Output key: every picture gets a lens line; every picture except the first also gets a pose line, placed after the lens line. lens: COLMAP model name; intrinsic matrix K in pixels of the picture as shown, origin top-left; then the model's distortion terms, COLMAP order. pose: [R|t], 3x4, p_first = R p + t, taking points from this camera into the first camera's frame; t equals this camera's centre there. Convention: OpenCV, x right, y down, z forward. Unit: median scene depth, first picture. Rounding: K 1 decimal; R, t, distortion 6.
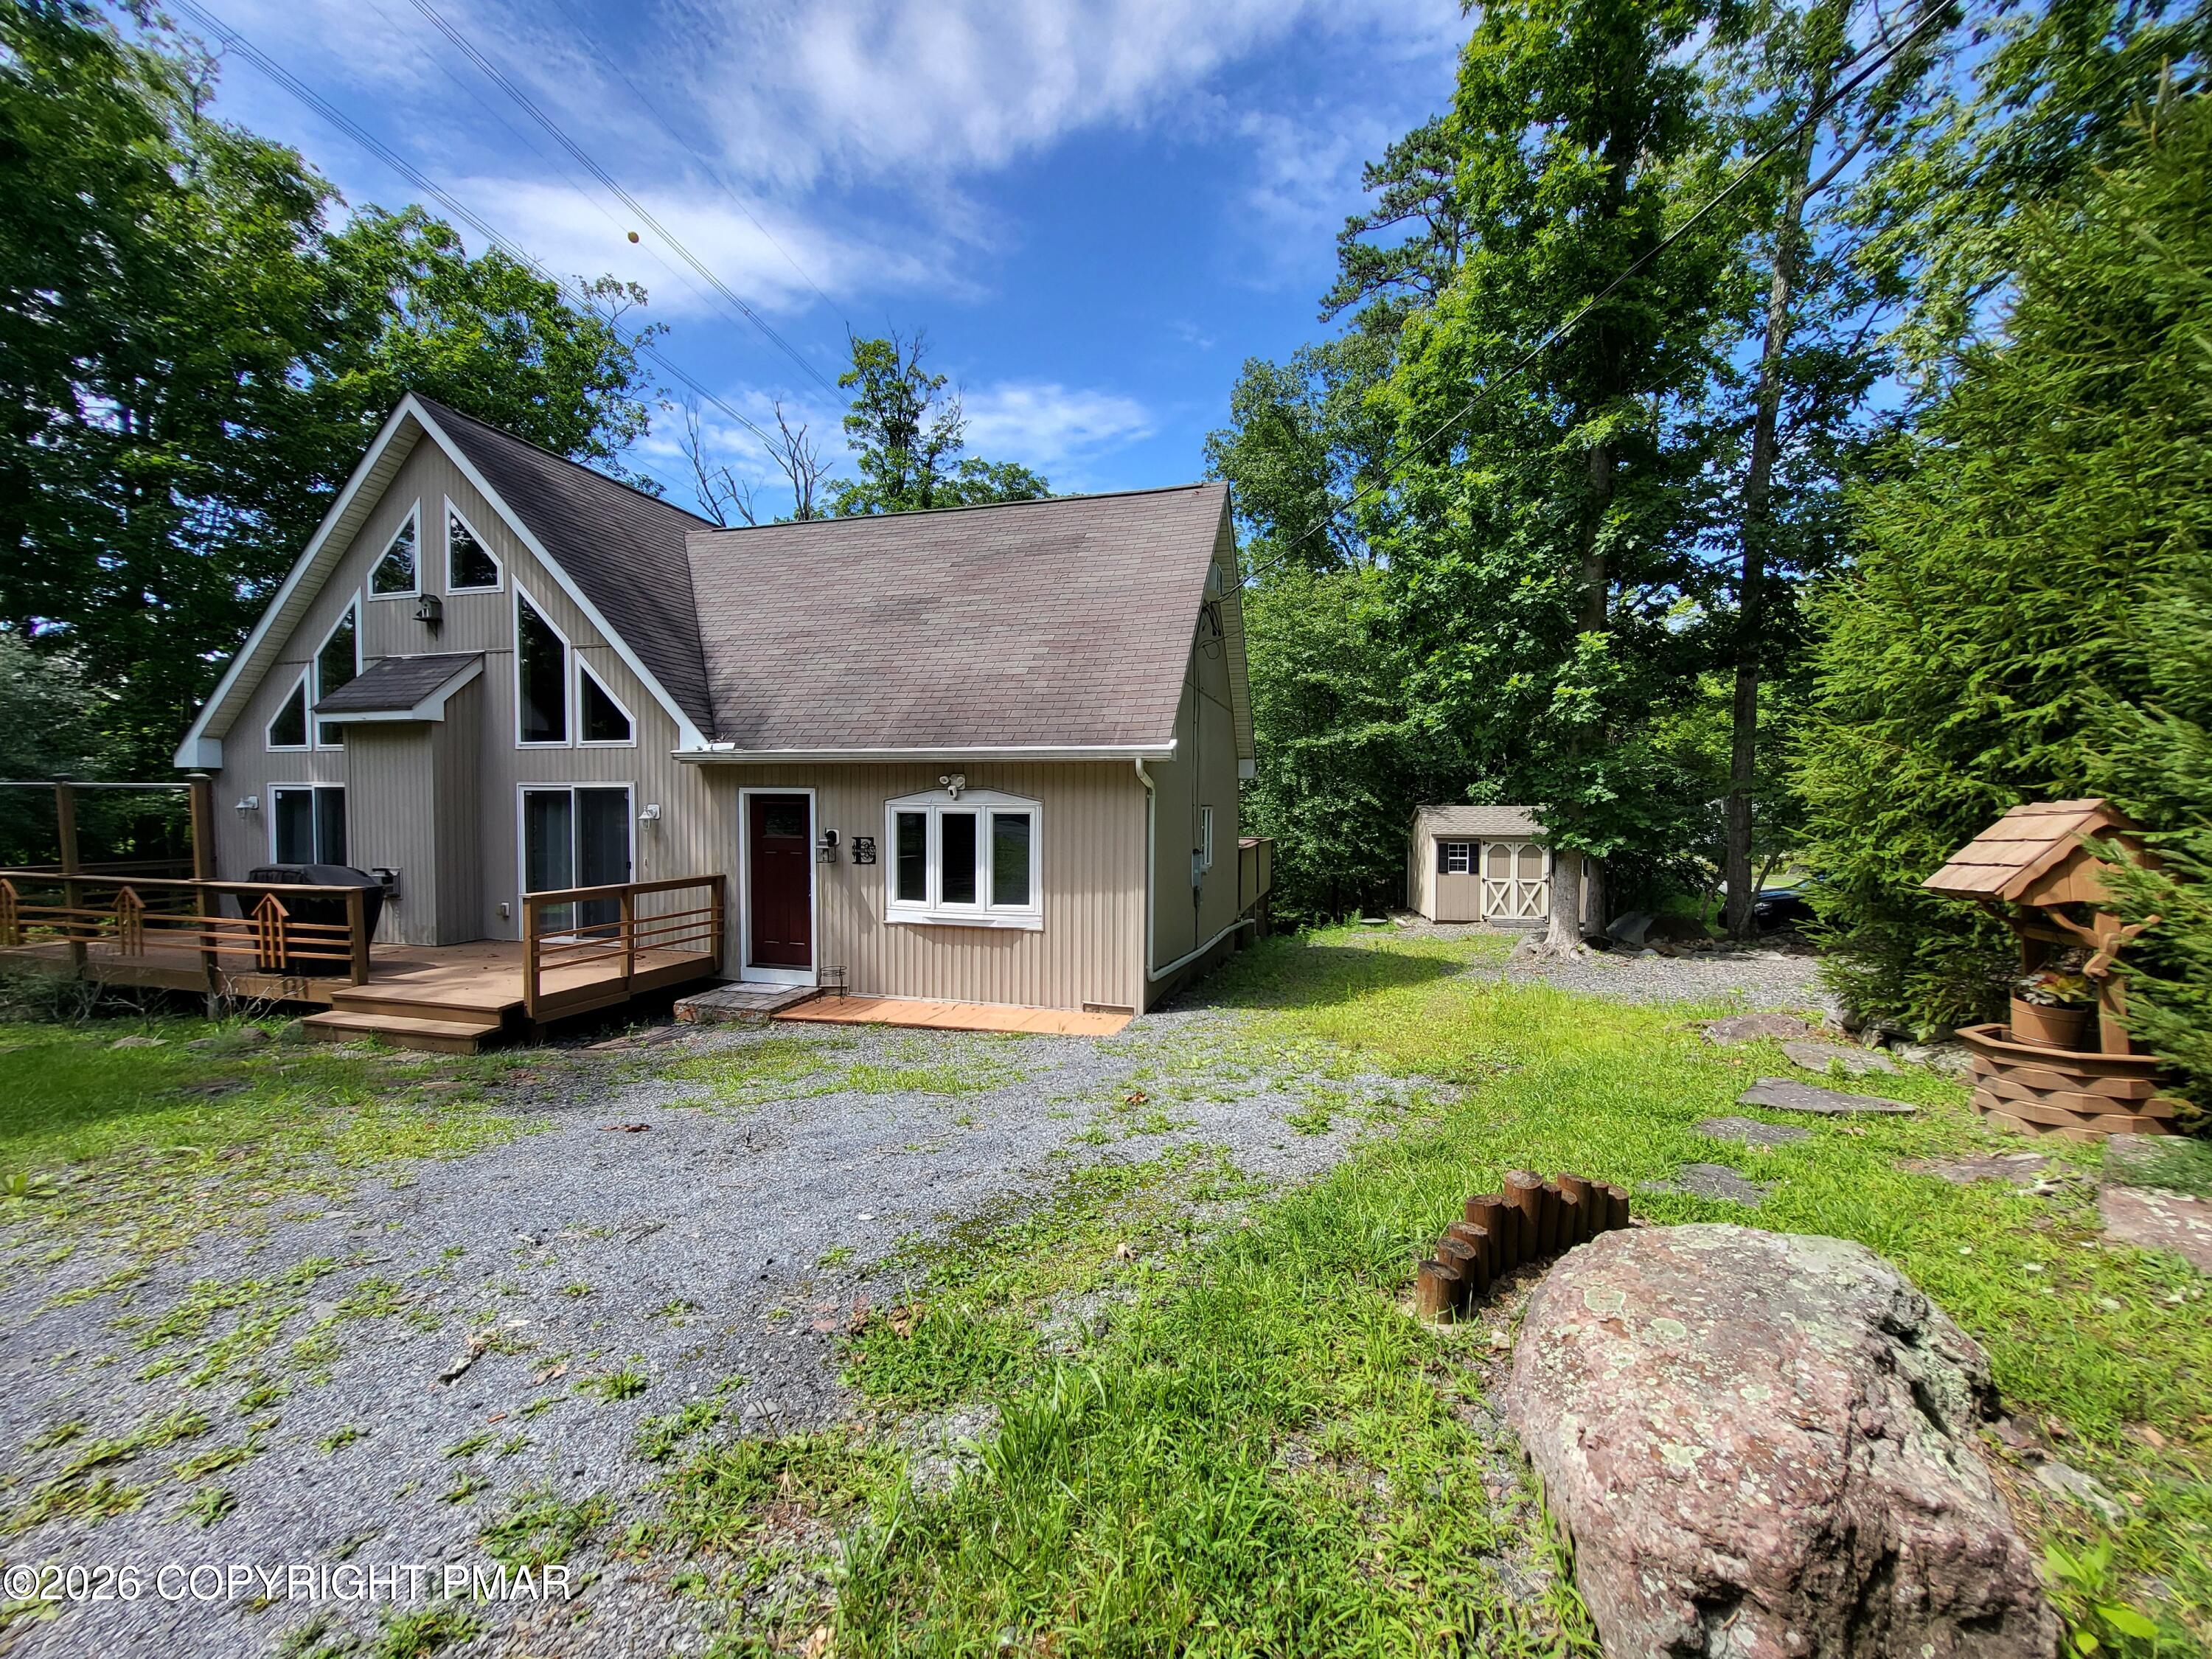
lens RADIAL K [[876.8, 0, 1128.6], [0, 876.8, 821.8], [0, 0, 1]] dist [-0.007352, 0.000839]
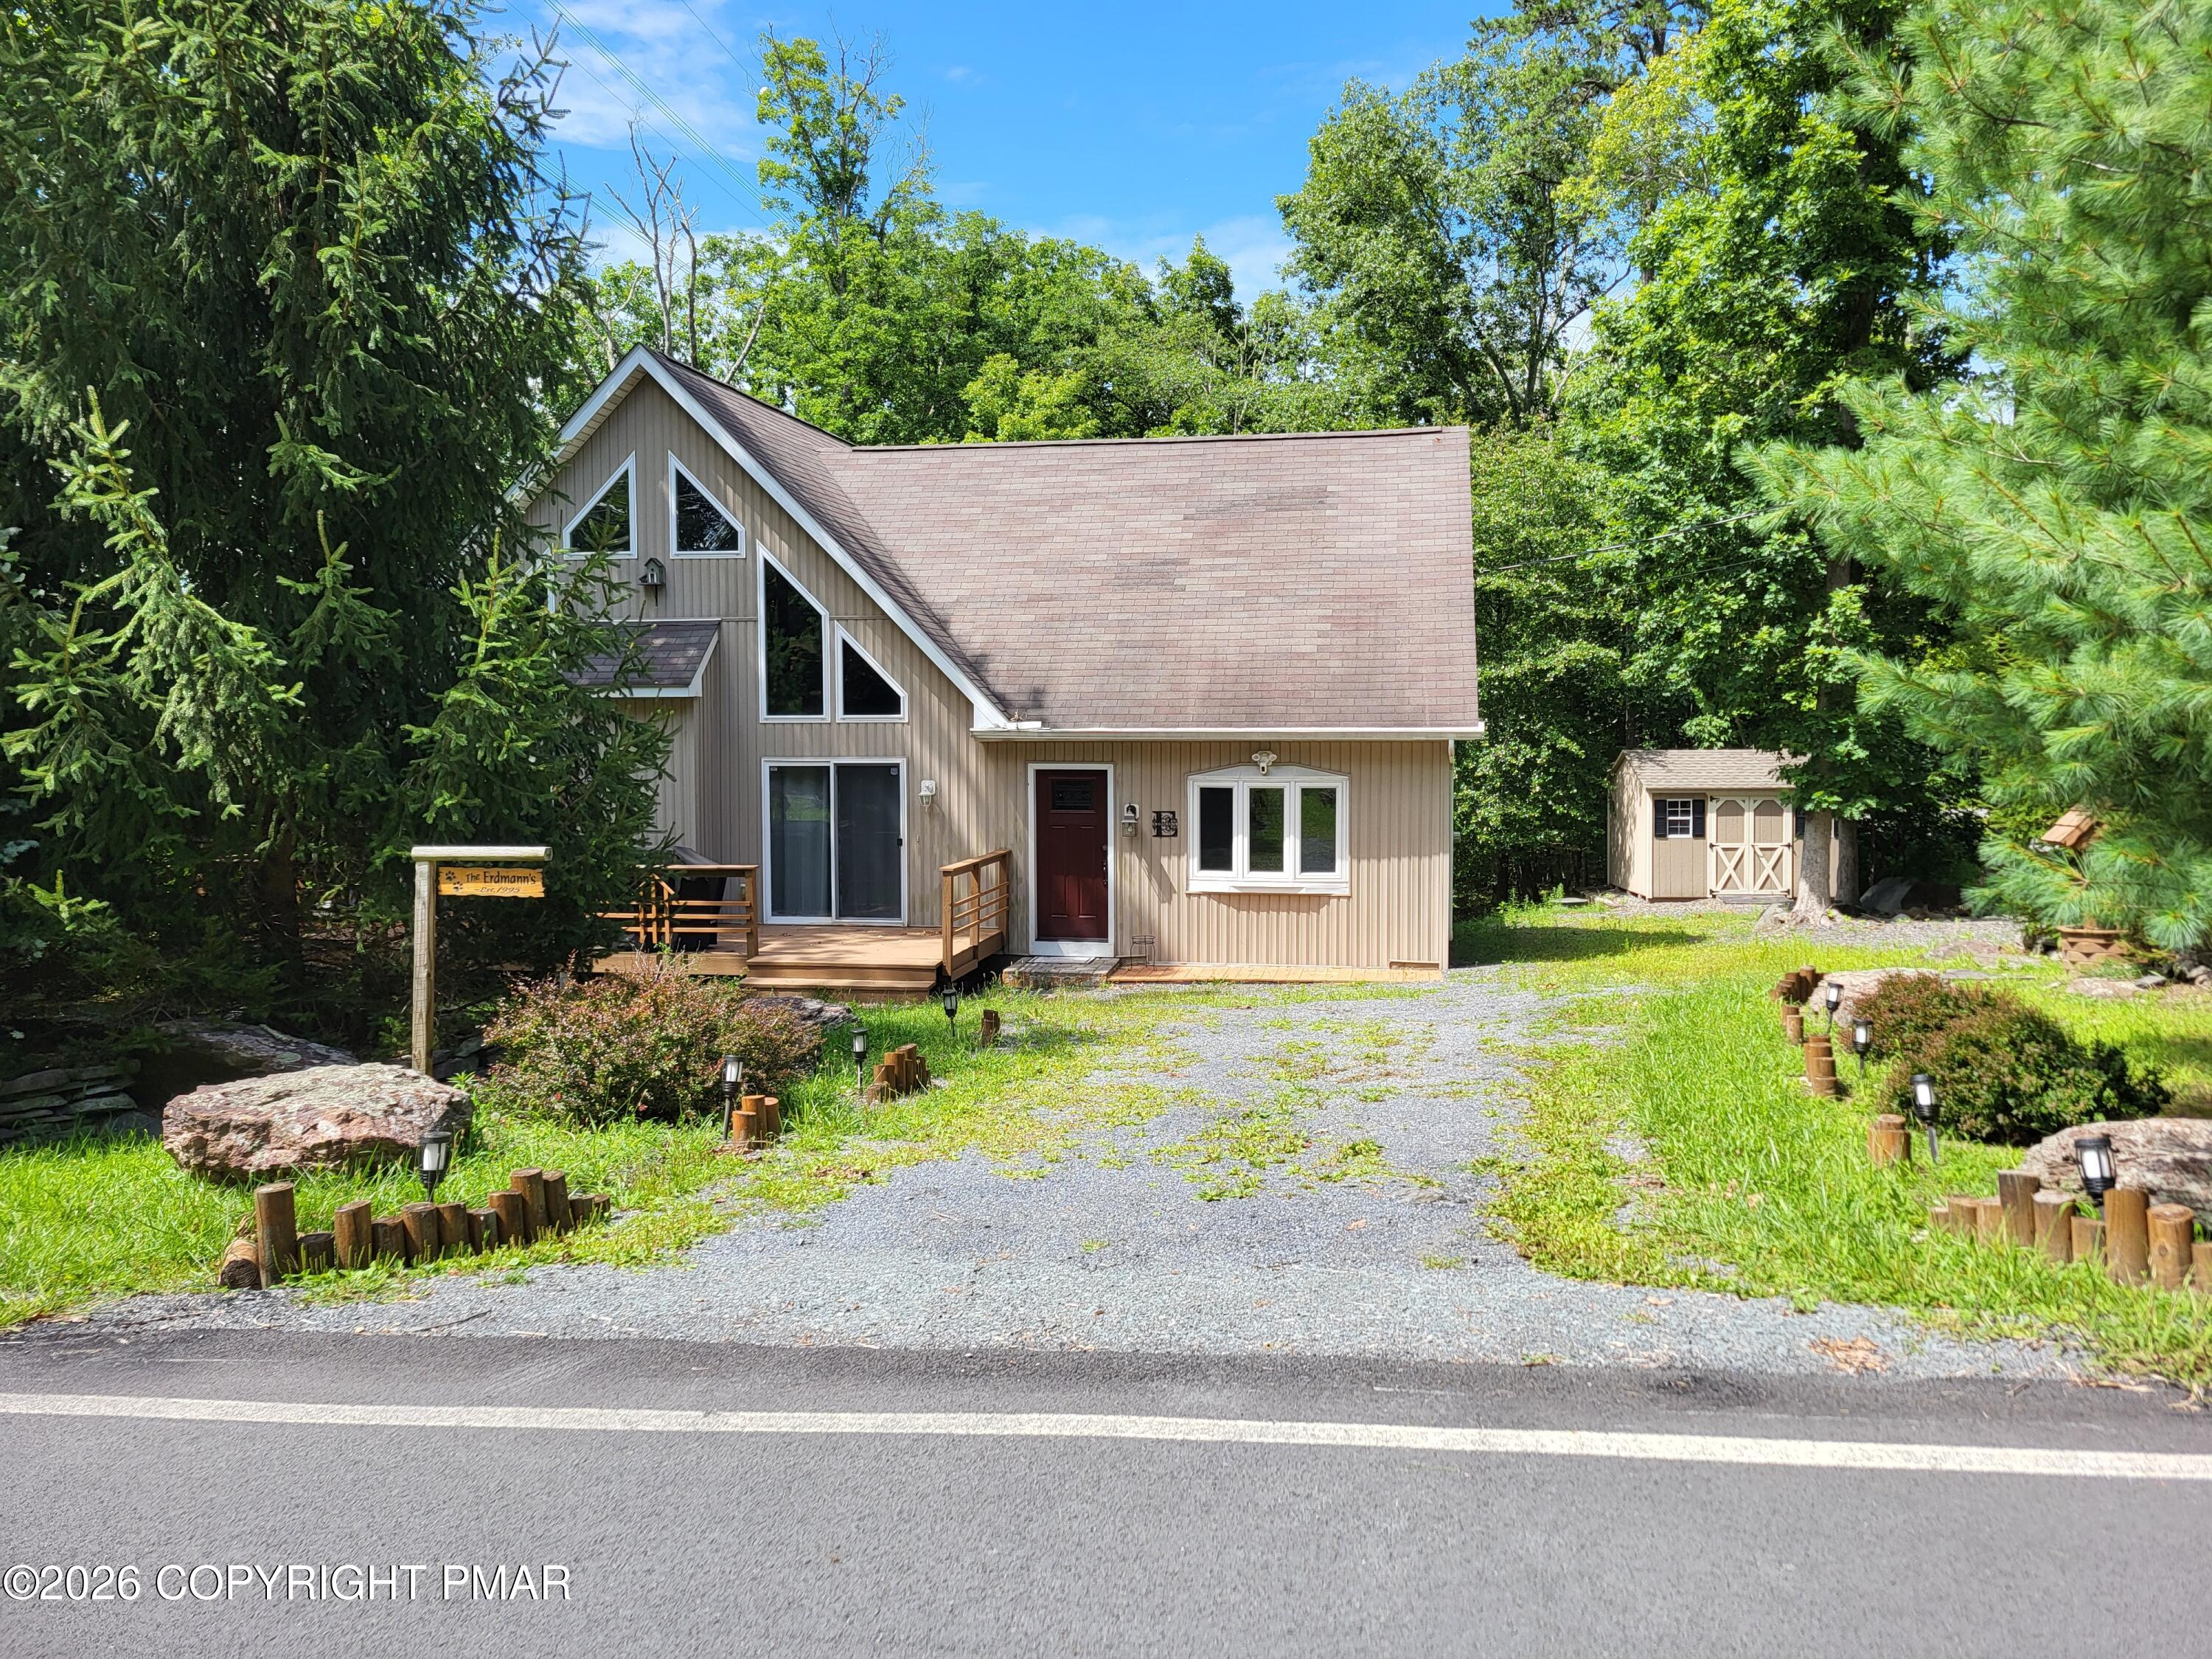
lens RADIAL K [[1679.1, 0, 1138.3], [0, 1679.1, 797.7], [0, 0, 1]] dist [0.043607, -0.018862]
pose [[0.995962, -0.014086, 0.088664, -0.471229], [0.011529, 0.999505, 0.029285, -0.052692], [-0.089032, -0.028145, 0.995631, -0.905534]]
